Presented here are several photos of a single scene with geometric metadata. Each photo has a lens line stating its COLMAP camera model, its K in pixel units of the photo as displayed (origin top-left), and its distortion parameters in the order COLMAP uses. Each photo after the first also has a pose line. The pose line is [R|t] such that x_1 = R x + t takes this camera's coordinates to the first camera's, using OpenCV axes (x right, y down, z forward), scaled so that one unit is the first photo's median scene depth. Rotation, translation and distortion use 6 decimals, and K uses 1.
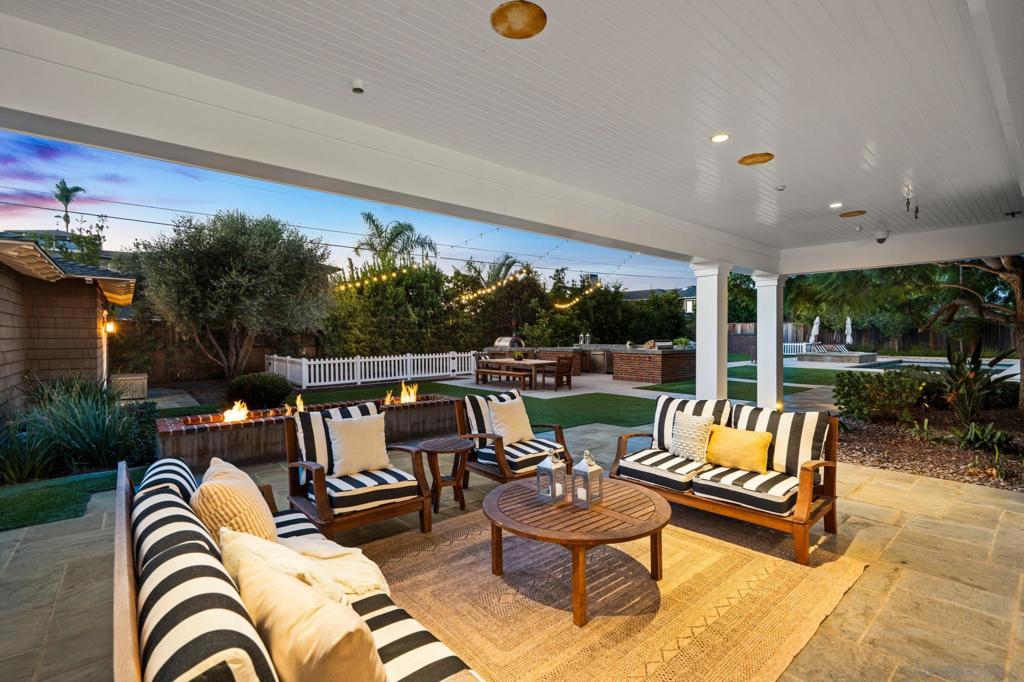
lens RADIAL K [[461.8, 0, 512.0], [0, 461.8, 341.0], [0, 0, 1]] dist [-0.001563, 0.000169]
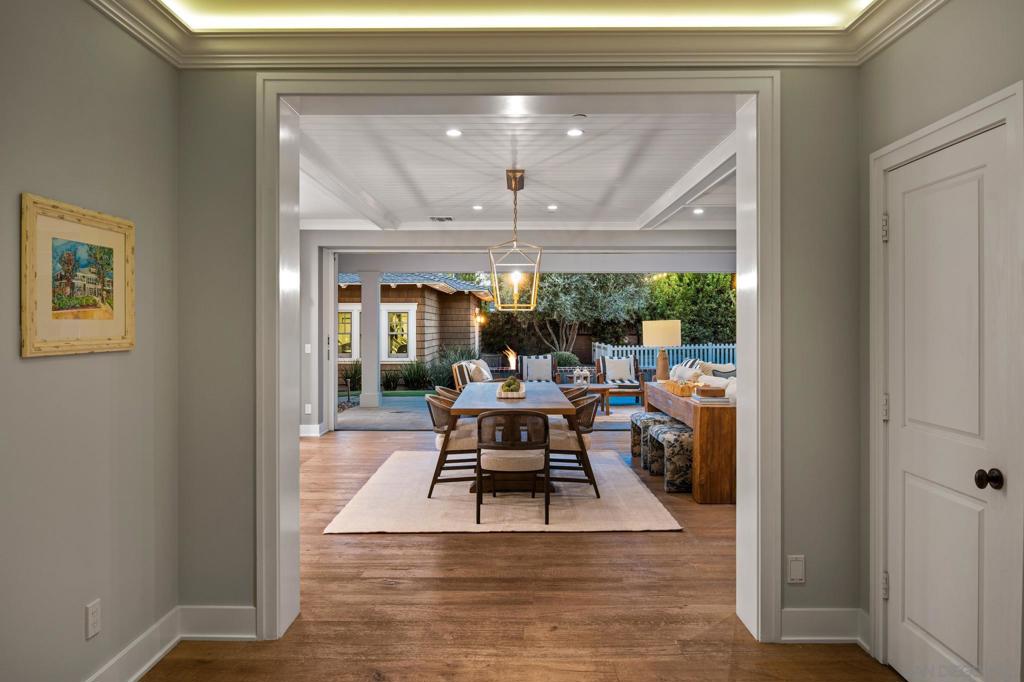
lens RADIAL K [[692.7, 0, 511.0], [0, 692.7, 326.6], [0, 0, 1]] dist [-0.000165, -0.000014]
pose [[0.763139, 0.000298, -0.646234, 0.463517], [-0.006116, 0.999958, -0.006761, 0.006085], [0.646205, 0.009112, 0.763109, -0.454577]]
